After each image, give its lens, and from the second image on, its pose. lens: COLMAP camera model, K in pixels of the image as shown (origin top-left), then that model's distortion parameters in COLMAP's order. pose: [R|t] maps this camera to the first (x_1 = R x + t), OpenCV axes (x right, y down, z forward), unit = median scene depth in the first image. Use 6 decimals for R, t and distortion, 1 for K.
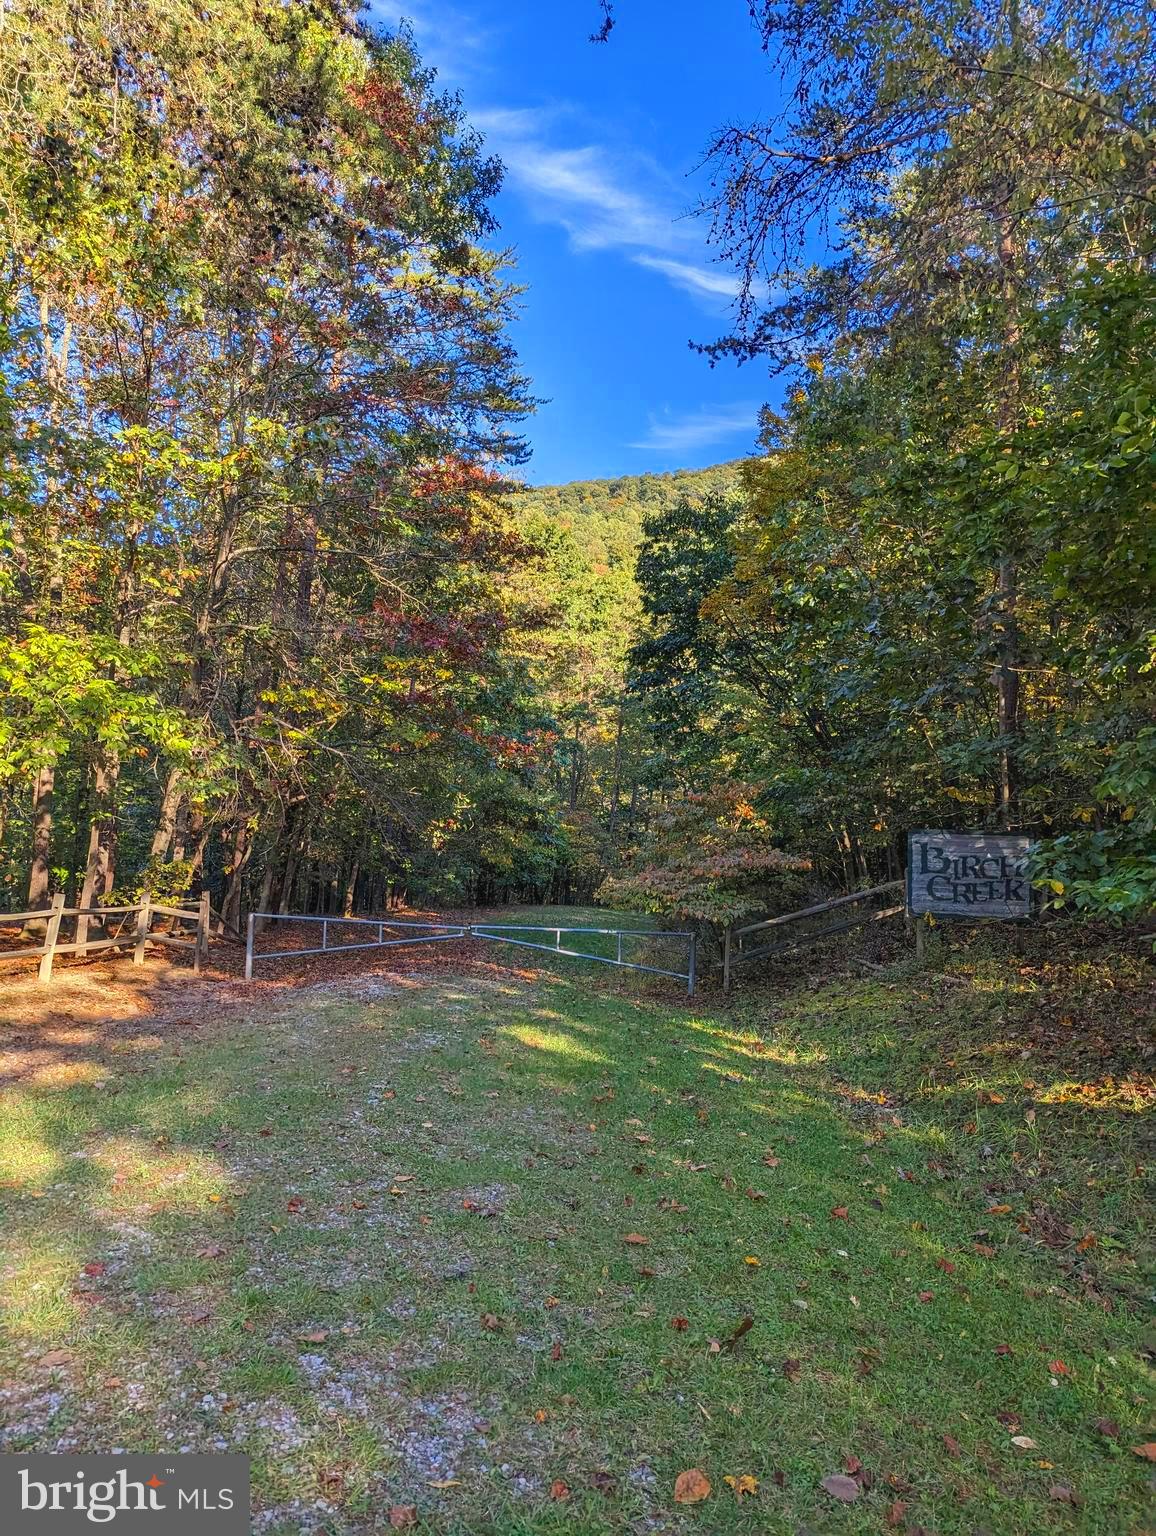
lens RADIAL K [[1060.3, 0, 576.6], [0, 1060.3, 766.4], [0, 0, 1]] dist [0.002389, -0.000052]
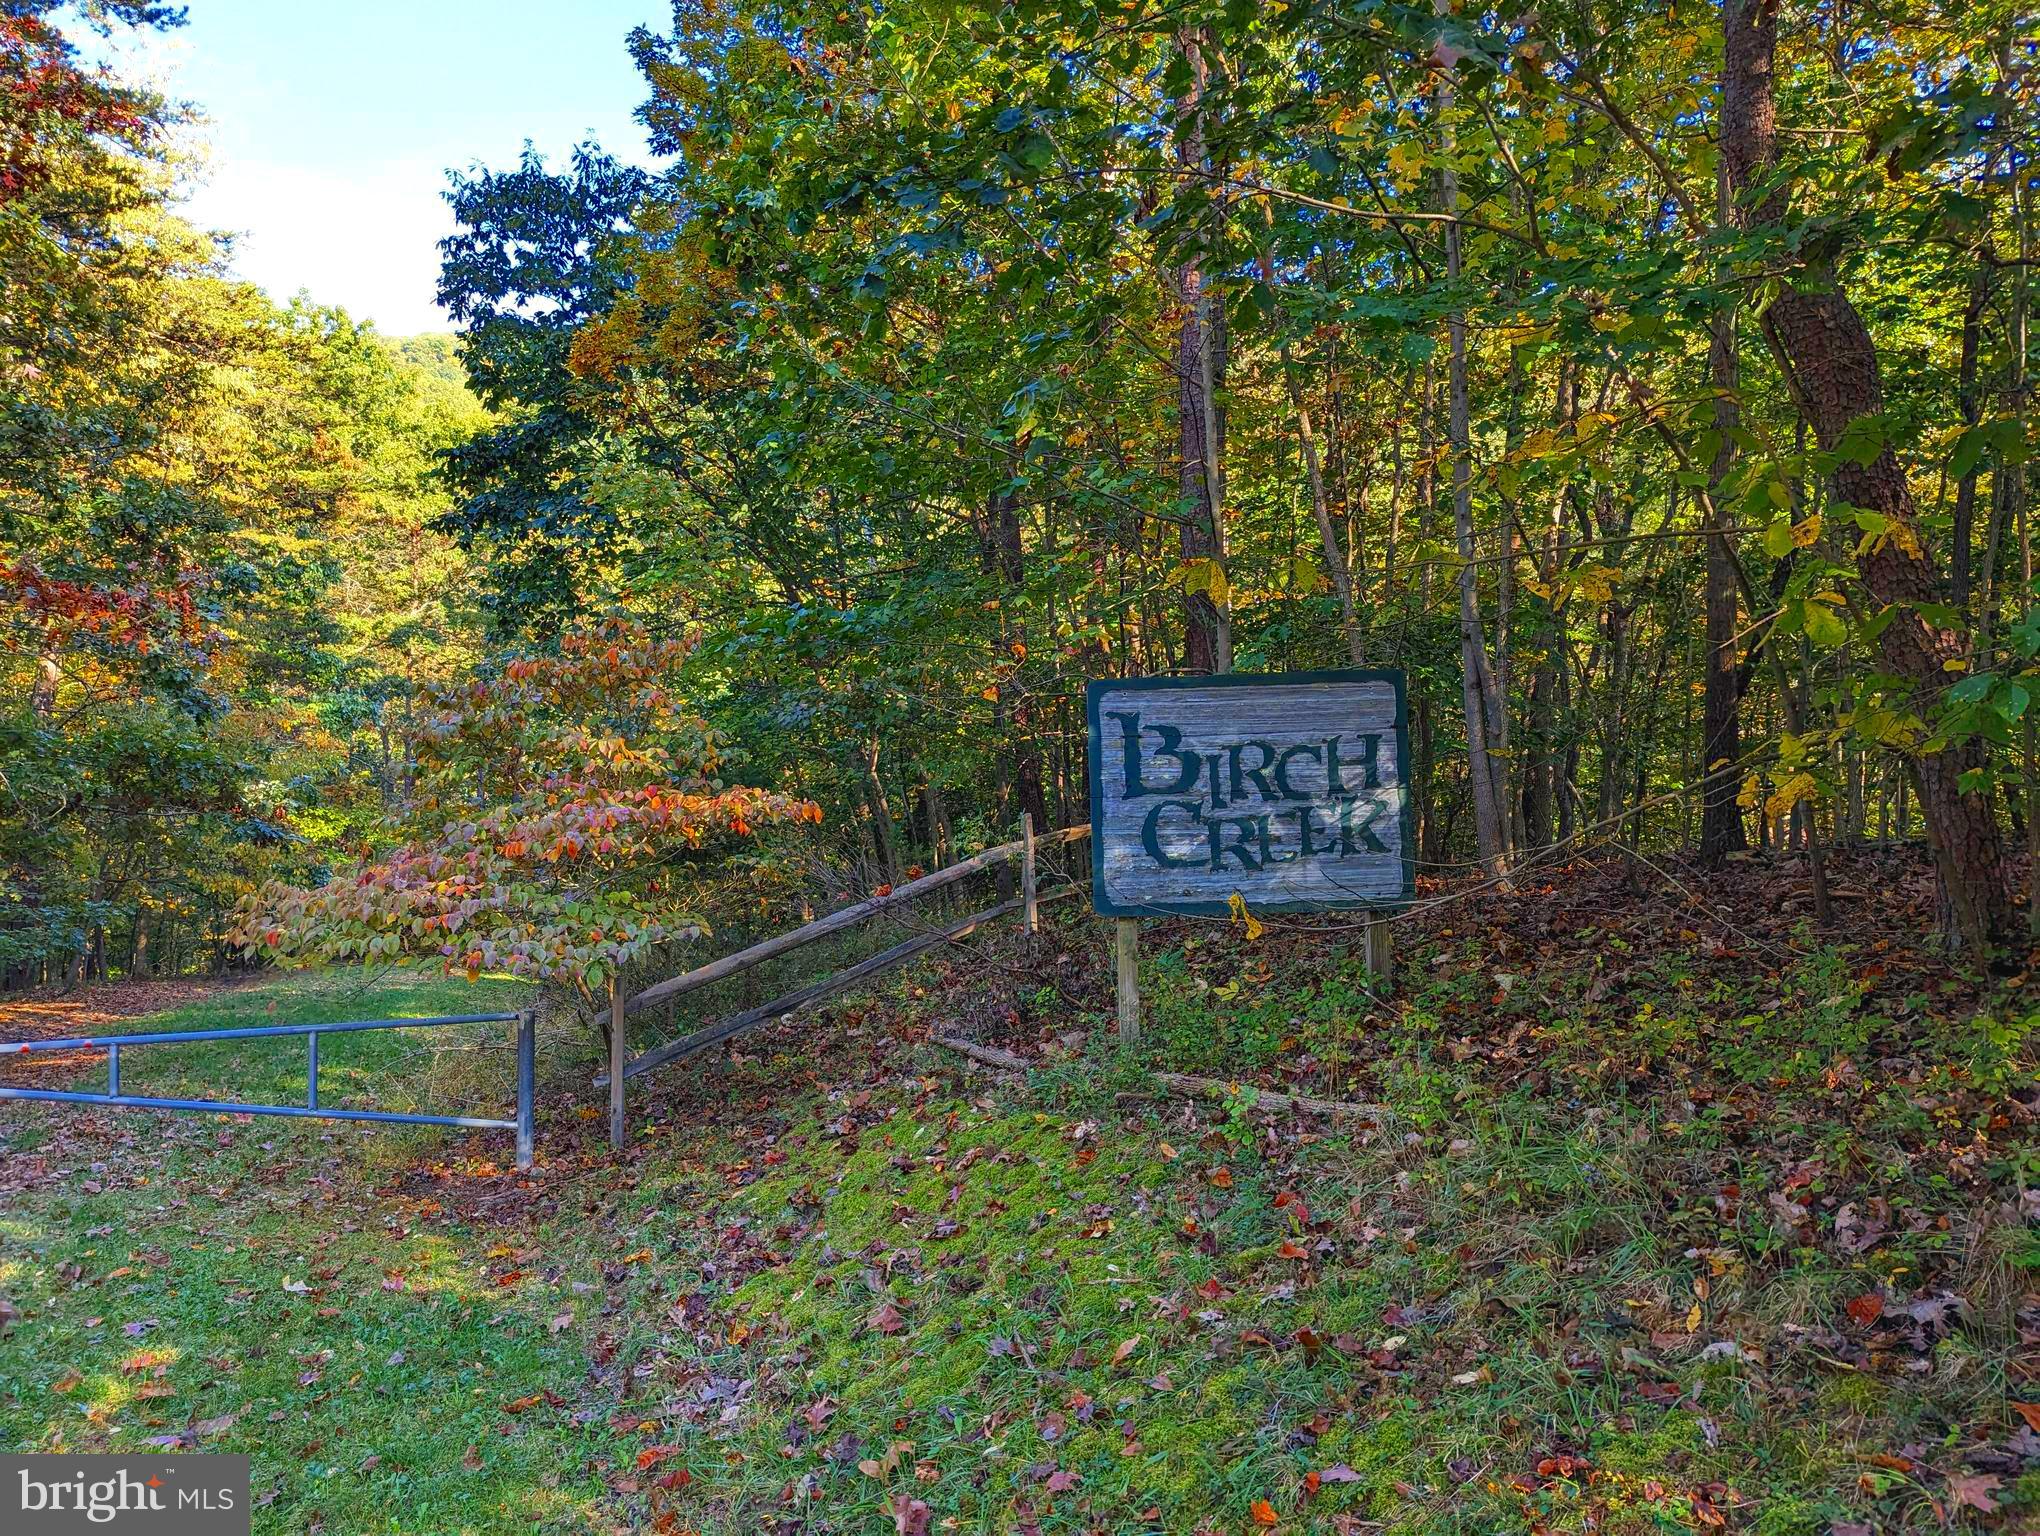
lens RADIAL K [[1416.2, 0, 1021.1], [0, 1416.2, 766.0], [0, 0, 1]] dist [0.000961, -0.003419]
pose [[0.927391, -0.042851, 0.371632, 0.111025], [0.035732, 0.999023, 0.026023, 0.075711], [-0.372384, -0.010854, 0.928015, 0.560880]]
